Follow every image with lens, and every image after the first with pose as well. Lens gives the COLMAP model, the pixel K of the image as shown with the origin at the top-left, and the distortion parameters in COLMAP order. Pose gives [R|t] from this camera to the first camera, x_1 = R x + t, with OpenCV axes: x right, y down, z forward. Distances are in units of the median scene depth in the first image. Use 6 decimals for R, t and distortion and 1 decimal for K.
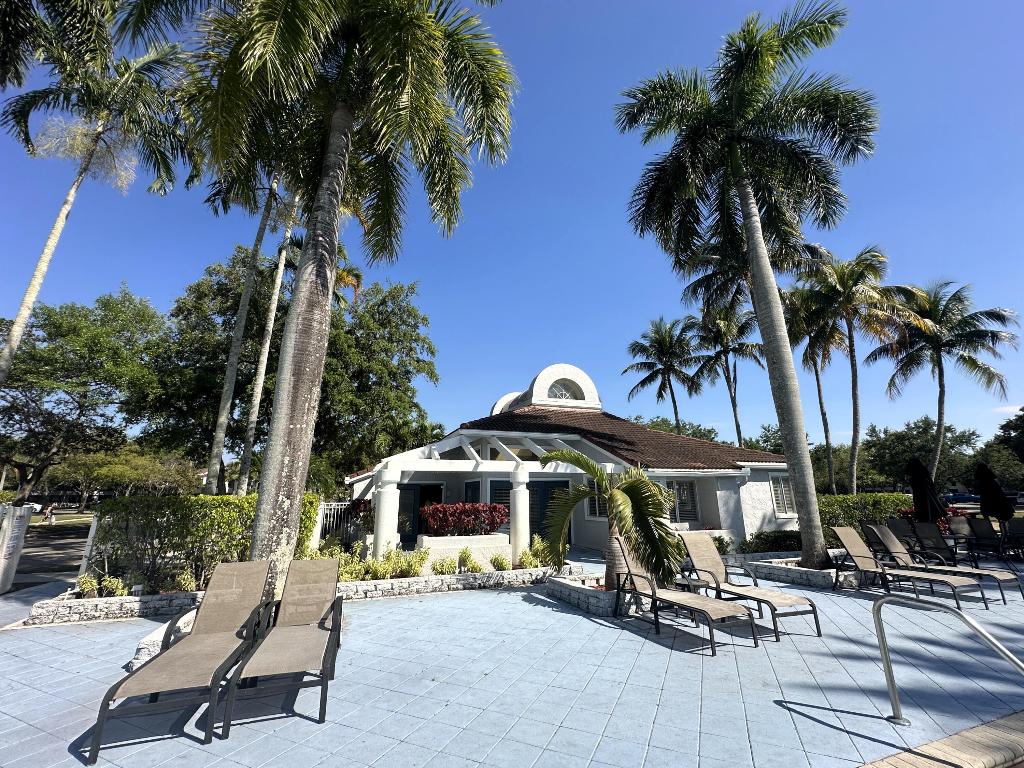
lens RADIAL K [[423.1, 0, 512.0], [0, 423.1, 384.0], [0, 0, 1]] dist [-0.000231, -0.000002]
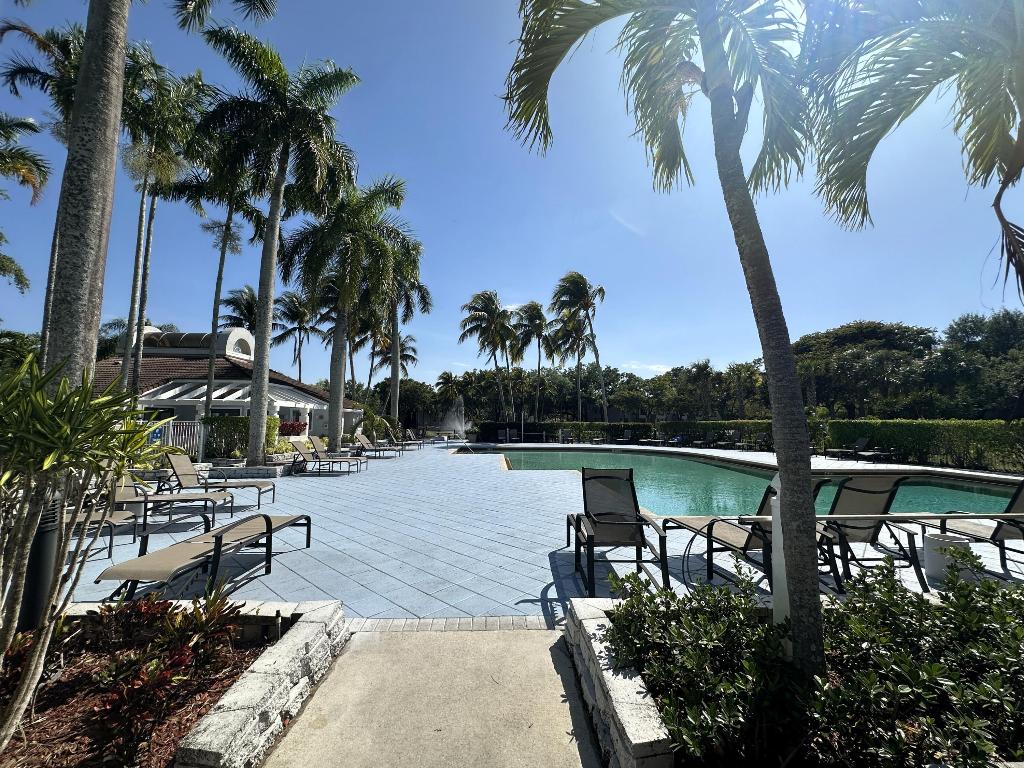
lens RADIAL K [[423.1, 0, 512.0], [0, 423.1, 384.0], [0, 0, 1]] dist [-0.000231, -0.000002]
pose [[0.306665, 0.089384, 0.947611, -0.863306], [-0.268234, 0.963345, -0.004062, -0.097902], [-0.913240, -0.252935, 0.319400, -0.321318]]
